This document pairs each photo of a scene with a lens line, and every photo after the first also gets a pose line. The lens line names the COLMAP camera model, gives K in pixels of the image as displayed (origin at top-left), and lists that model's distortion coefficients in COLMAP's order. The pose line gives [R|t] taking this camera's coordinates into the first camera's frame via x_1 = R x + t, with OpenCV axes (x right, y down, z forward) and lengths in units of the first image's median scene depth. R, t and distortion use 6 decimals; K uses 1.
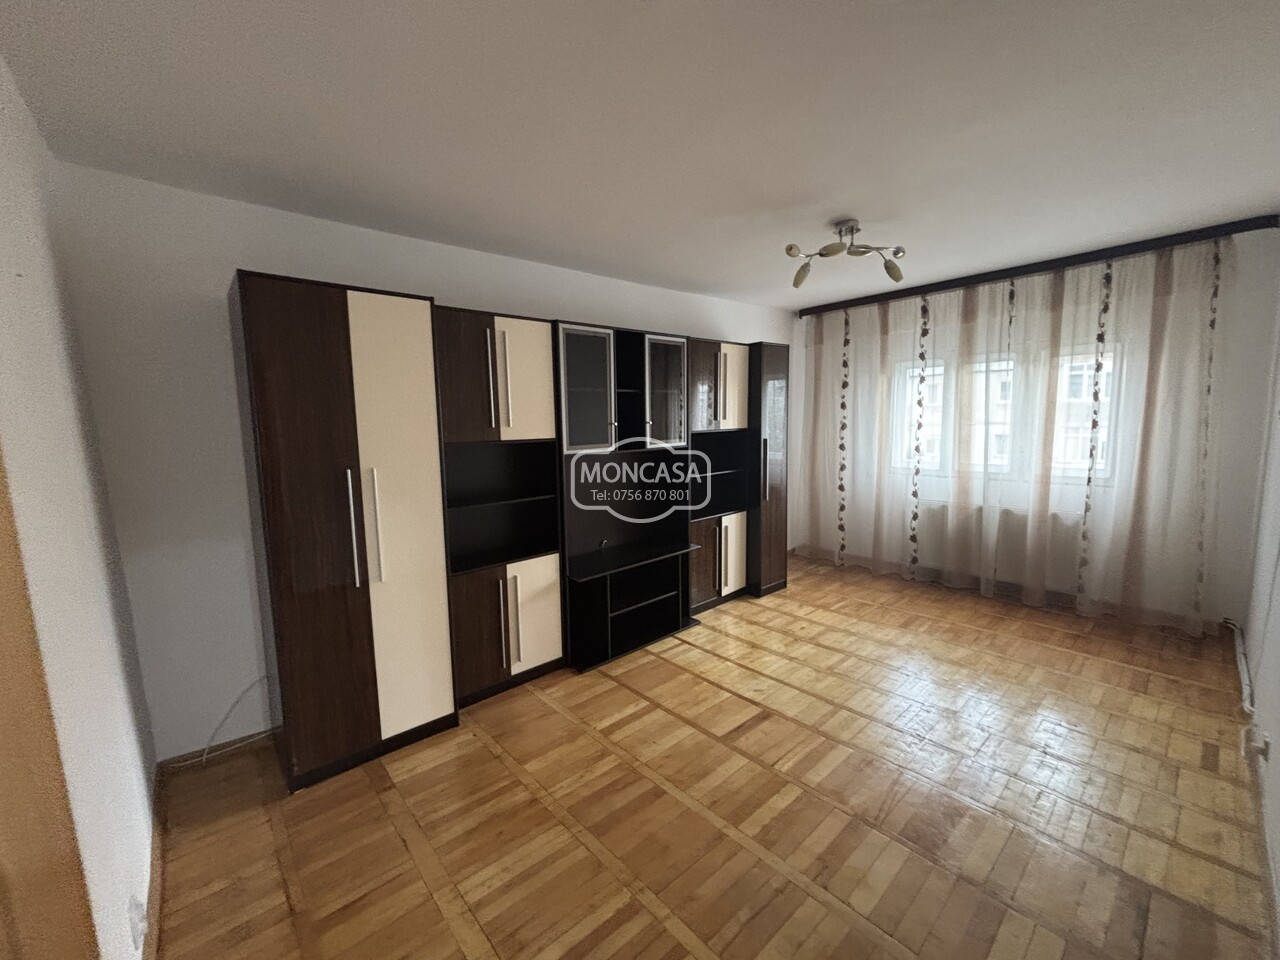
lens RADIAL K [[513.9, 0, 638.3], [0, 513.9, 477.1], [0, 0, 1]] dist [-0.000523, -0.000492]
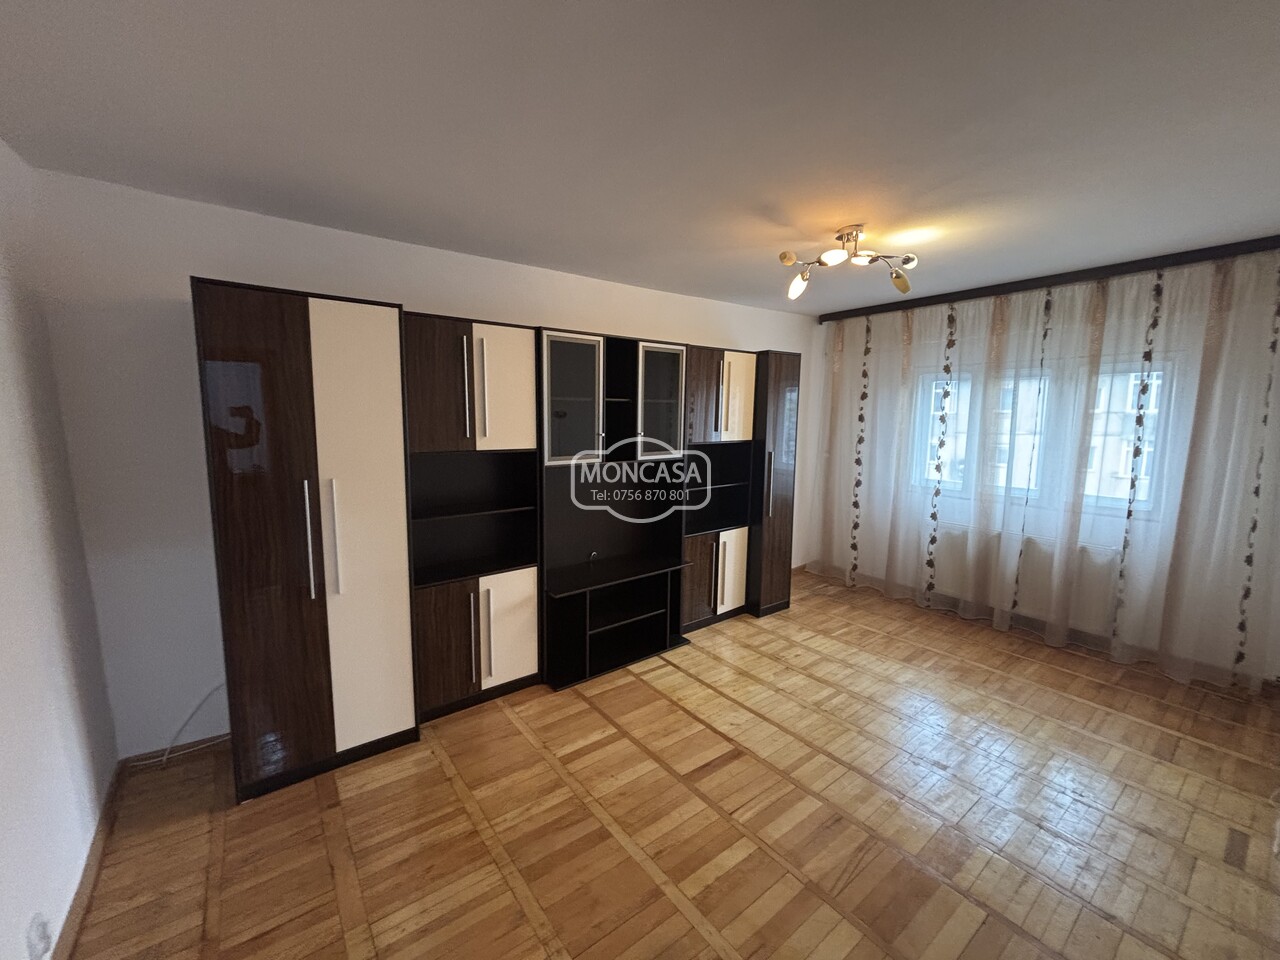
lens RADIAL K [[513.9, 0, 638.3], [0, 513.9, 477.1], [0, 0, 1]] dist [-0.000523, -0.000492]
pose [[0.996751, 0.039462, -0.070218, 0.097661], [-0.038885, 0.999198, 0.009568, -0.038053], [0.070539, -0.006807, 0.997486, 0.045128]]
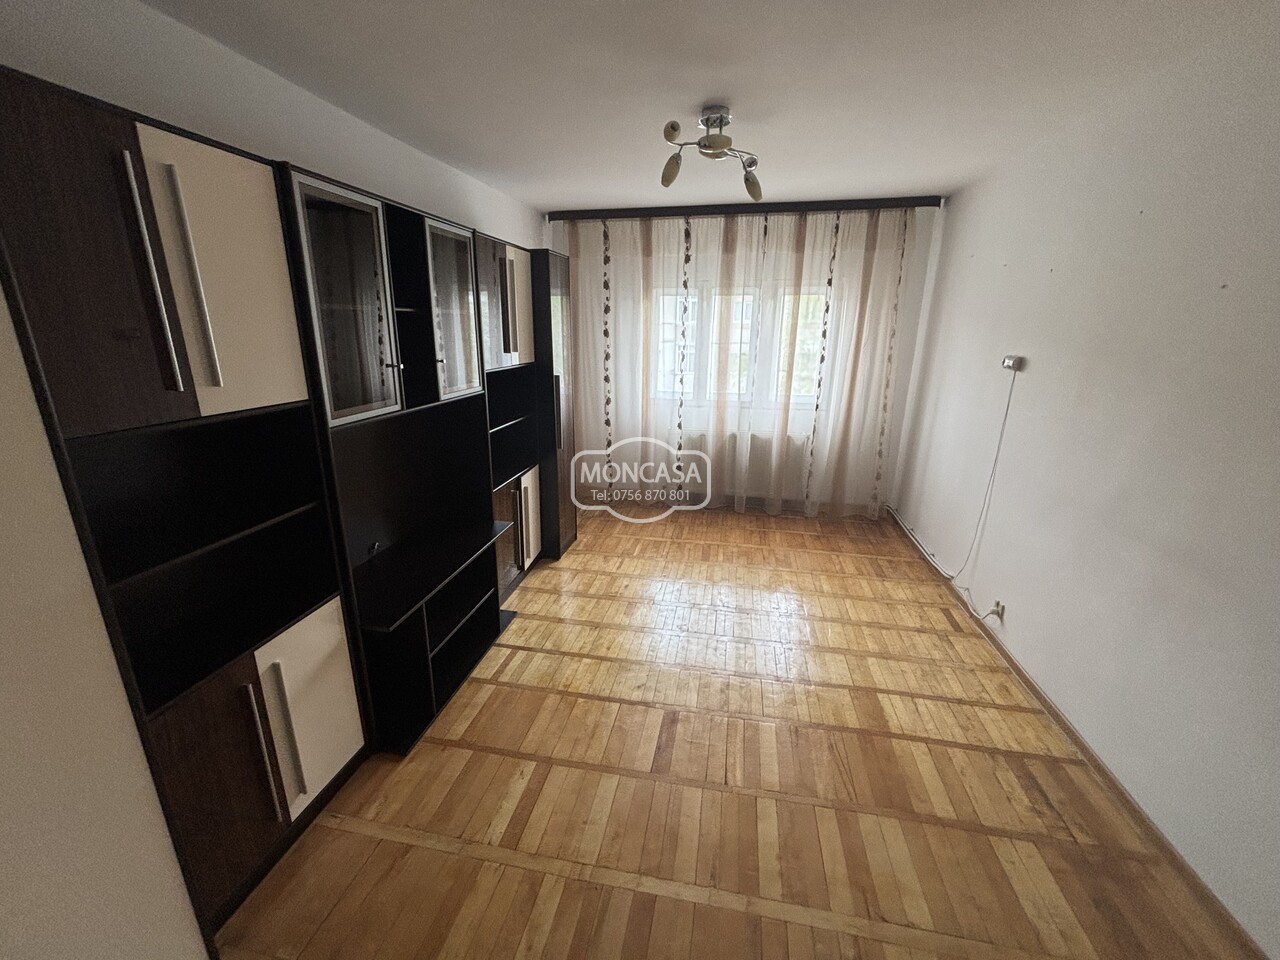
lens RADIAL K [[513.9, 0, 638.3], [0, 513.9, 477.1], [0, 0, 1]] dist [-0.000523, -0.000492]
pose [[0.793421, -0.142812, 0.591682, -0.212651], [0.042768, 0.982763, 0.179856, -0.076257], [-0.607169, -0.117396, 0.785852, 0.342055]]
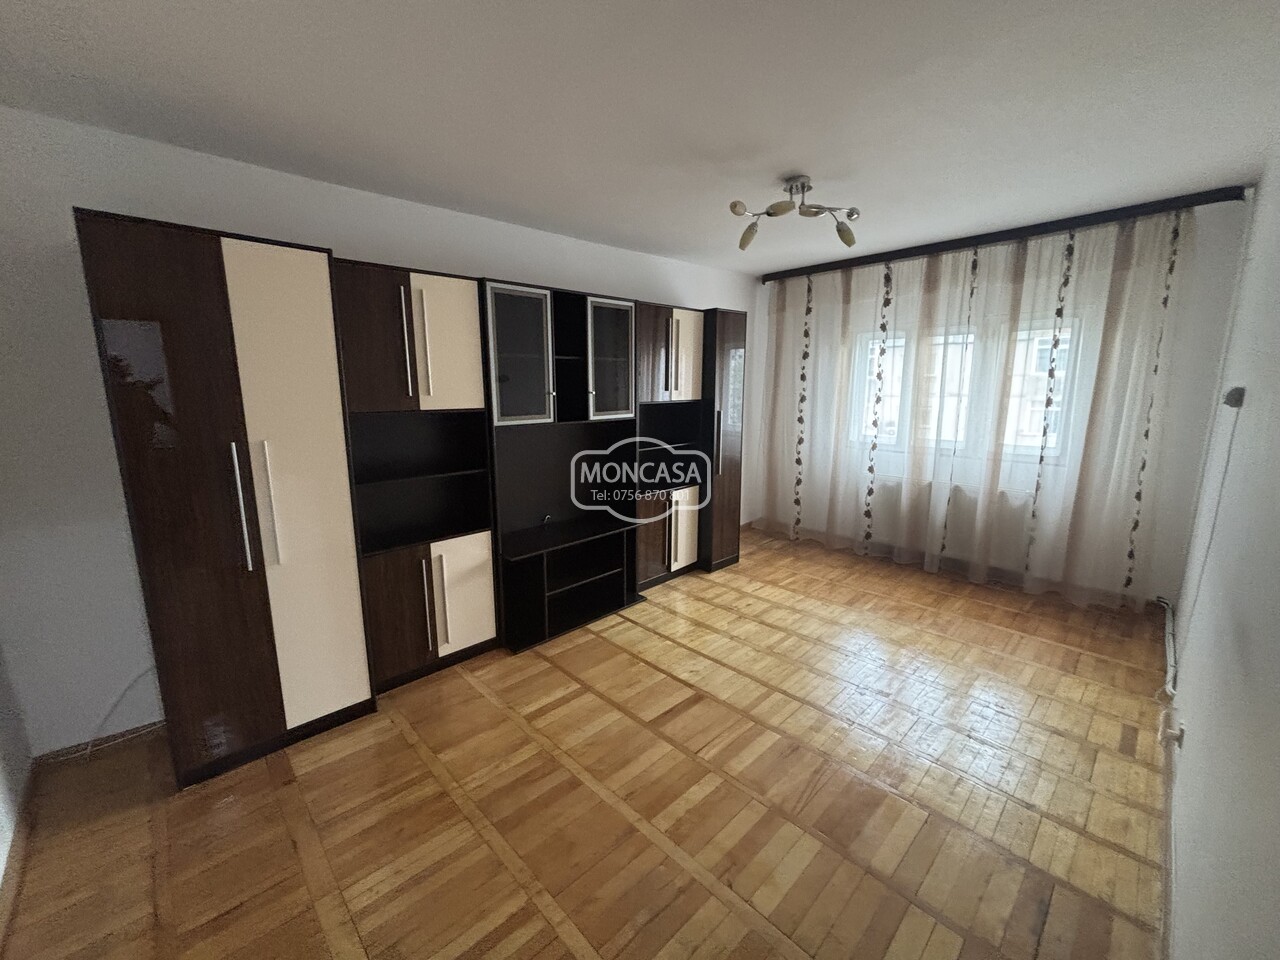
lens RADIAL K [[513.9, 0, 638.3], [0, 513.9, 477.1], [0, 0, 1]] dist [-0.000523, -0.000492]
pose [[0.999043, 0.010236, 0.042536, 0.075807], [-0.013013, 0.997765, 0.065544, -0.015689], [-0.041770, -0.066035, 0.996943, 0.050177]]
